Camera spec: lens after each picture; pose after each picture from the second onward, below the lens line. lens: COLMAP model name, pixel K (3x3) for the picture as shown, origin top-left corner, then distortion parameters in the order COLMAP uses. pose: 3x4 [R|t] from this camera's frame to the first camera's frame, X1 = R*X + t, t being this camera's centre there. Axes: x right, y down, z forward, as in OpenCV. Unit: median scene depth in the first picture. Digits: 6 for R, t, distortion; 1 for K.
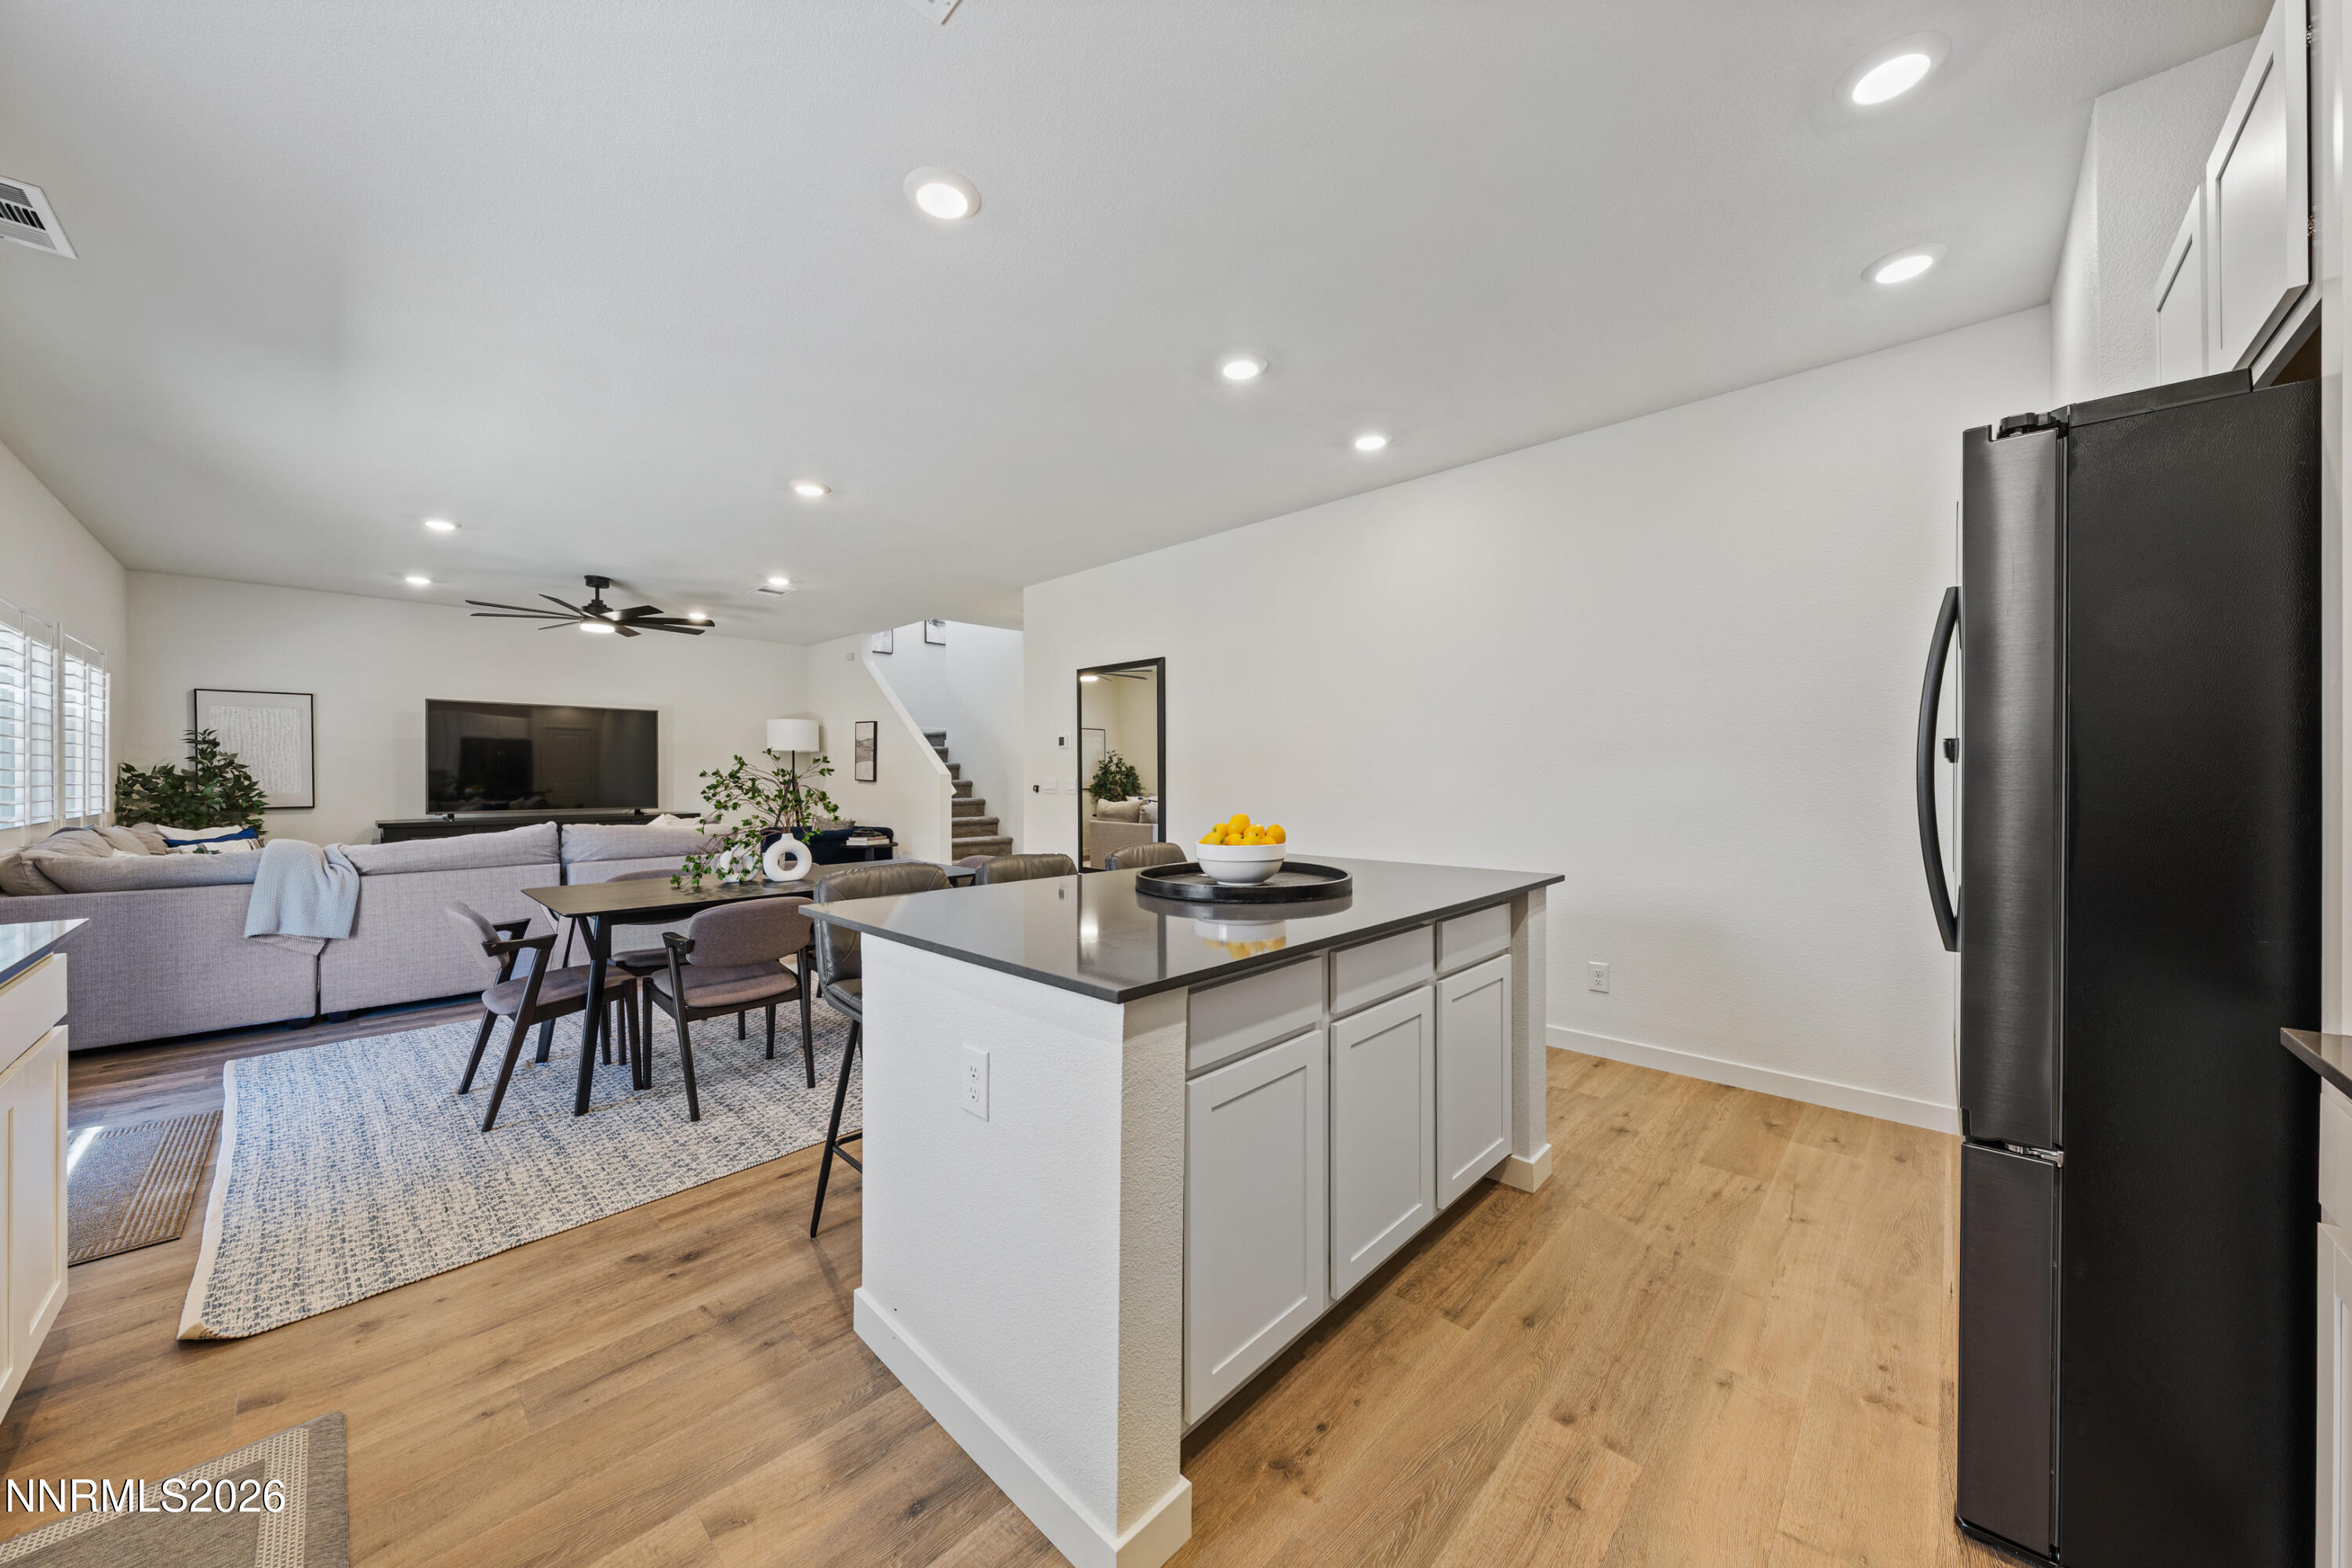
lens RADIAL K [[799.3, 0, 1178.7], [0, 799.3, 775.4], [0, 0, 1]] dist [-0.002112, -0.000451]
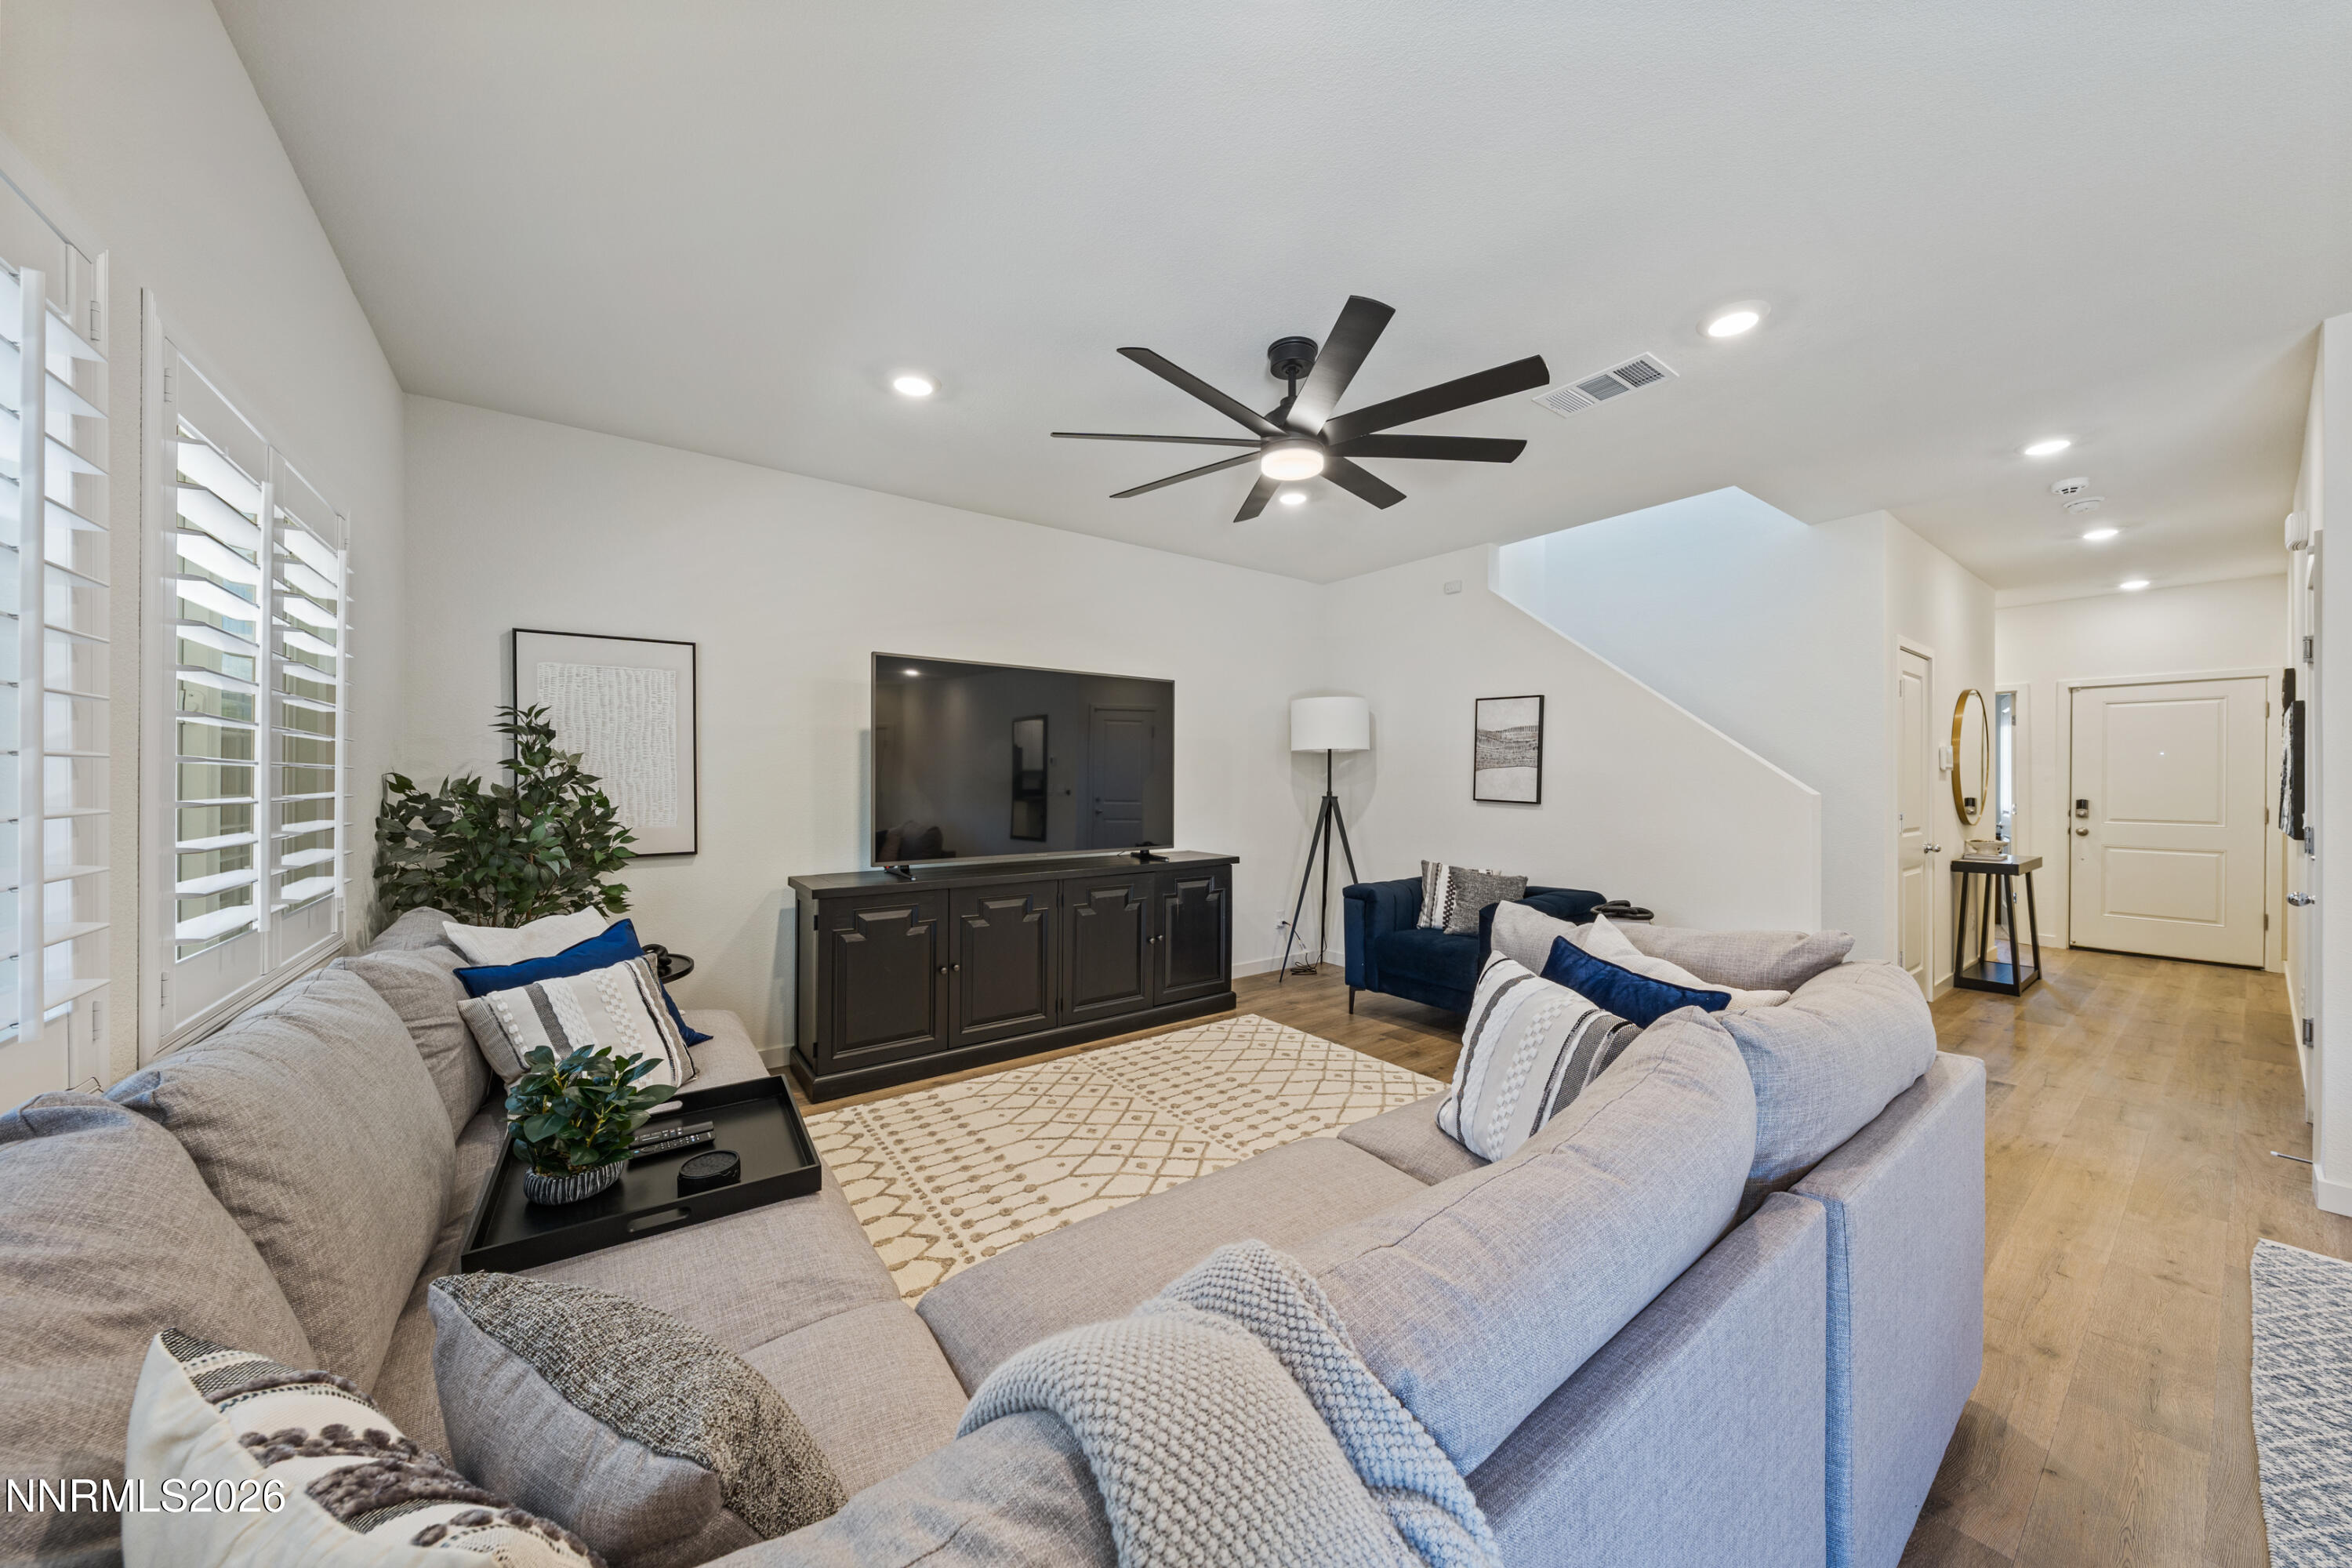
lens RADIAL K [[799.3, 0, 1173.6], [0, 799.3, 779.8], [0, 0, 1]] dist [-0.002112, -0.000451]
pose [[0.983774, 0.000613, -0.179410, -0.736496], [-0.001290, 0.999992, -0.003657, -0.009508], [0.179406, 0.003829, 0.983768, 0.579575]]
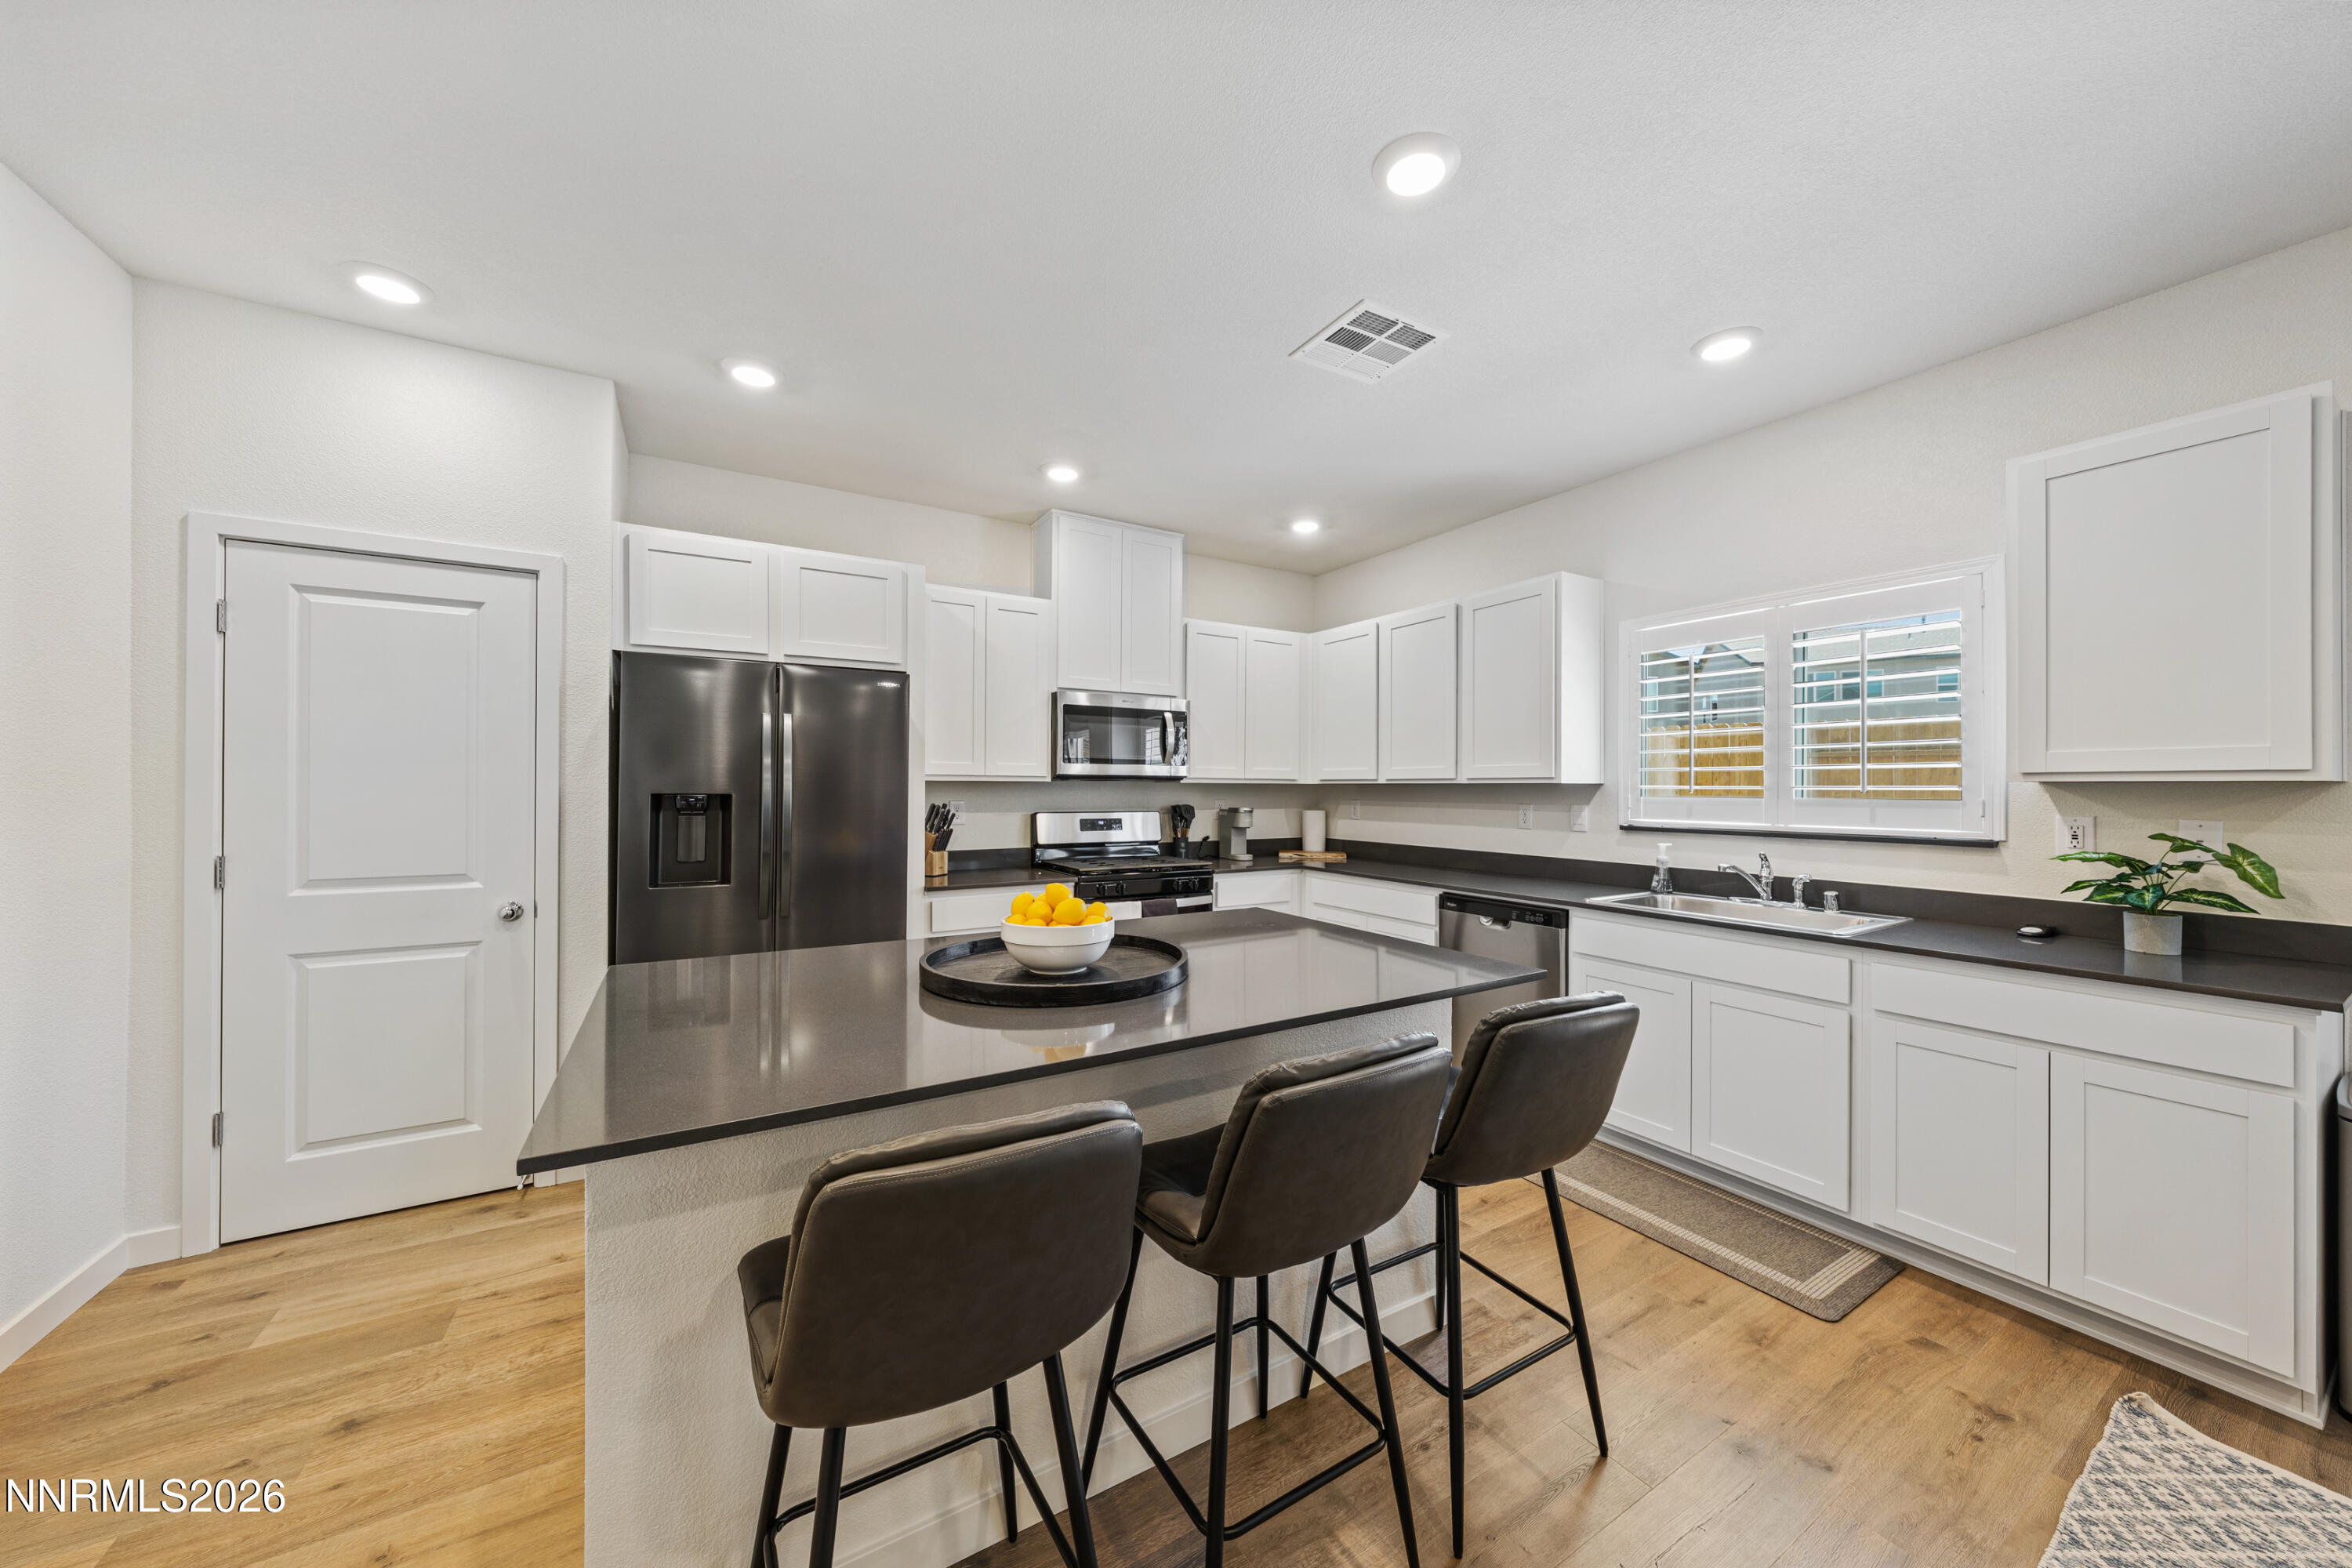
lens RADIAL K [[799.3, 0, 1182.8], [0, 799.3, 786.7], [0, 0, 1]] dist [-0.002112, -0.000451]
pose [[-0.964690, -0.002616, 0.263376, -0.099201], [-0.003452, 0.999990, -0.002709, -0.018489], [-0.263367, -0.003522, -0.964689, 0.670822]]
